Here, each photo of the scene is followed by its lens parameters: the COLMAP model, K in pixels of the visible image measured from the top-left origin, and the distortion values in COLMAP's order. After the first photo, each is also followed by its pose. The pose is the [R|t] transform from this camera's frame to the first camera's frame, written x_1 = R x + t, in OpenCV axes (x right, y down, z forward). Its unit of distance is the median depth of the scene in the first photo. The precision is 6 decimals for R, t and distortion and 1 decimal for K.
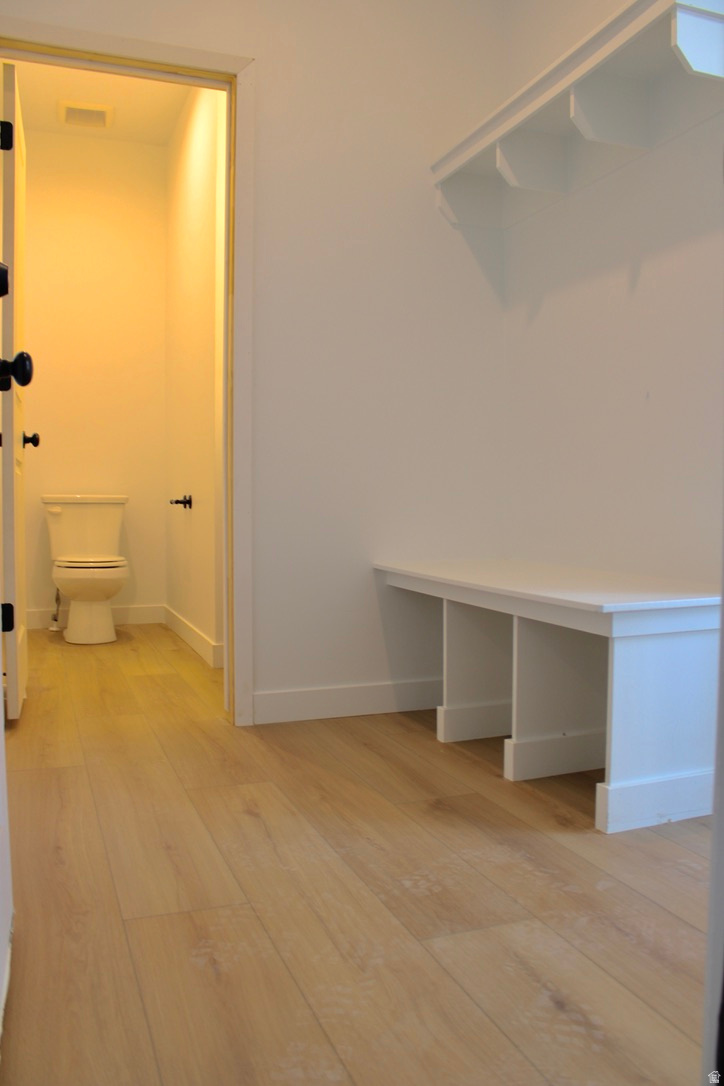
lens RADIAL K [[907.7, 0, 362.0], [0, 907.7, 543.0], [0, 0, 1]] dist [-0.155492, 0.135801]
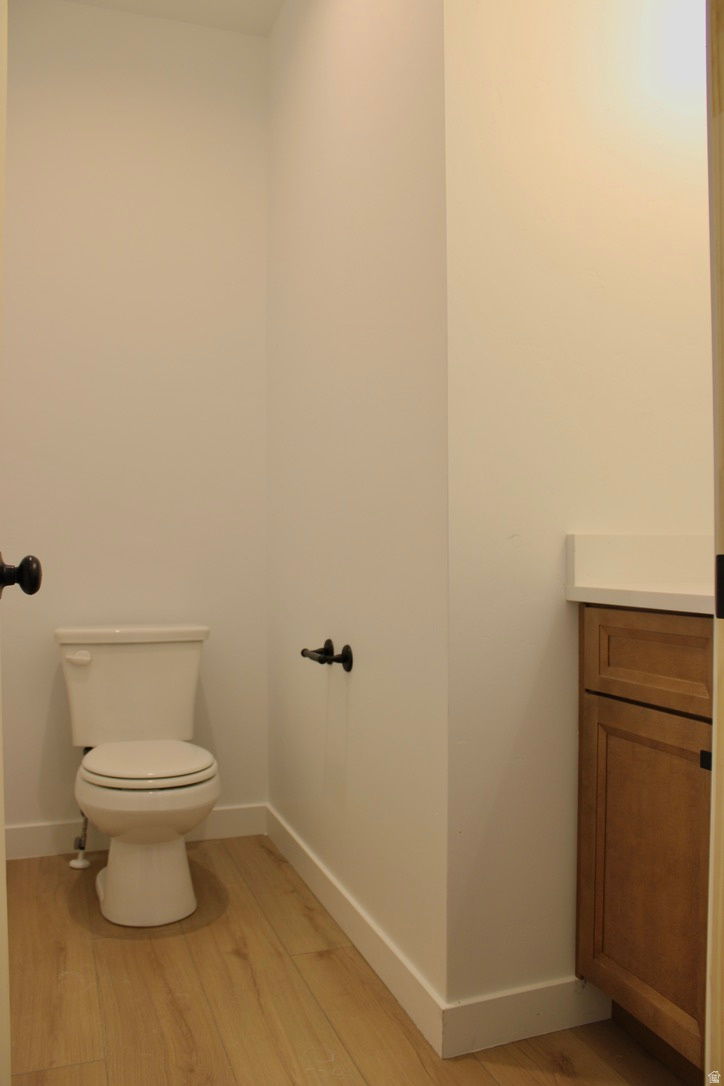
lens RADIAL K [[907.7, 0, 362.0], [0, 907.7, 543.0], [0, 0, 1]] dist [-0.155492, 0.135801]
pose [[0.999753, -0.009624, -0.020020, -0.157585], [0.008539, 0.998527, -0.053580, -0.076020], [0.020506, 0.053396, 0.998363, 0.449769]]
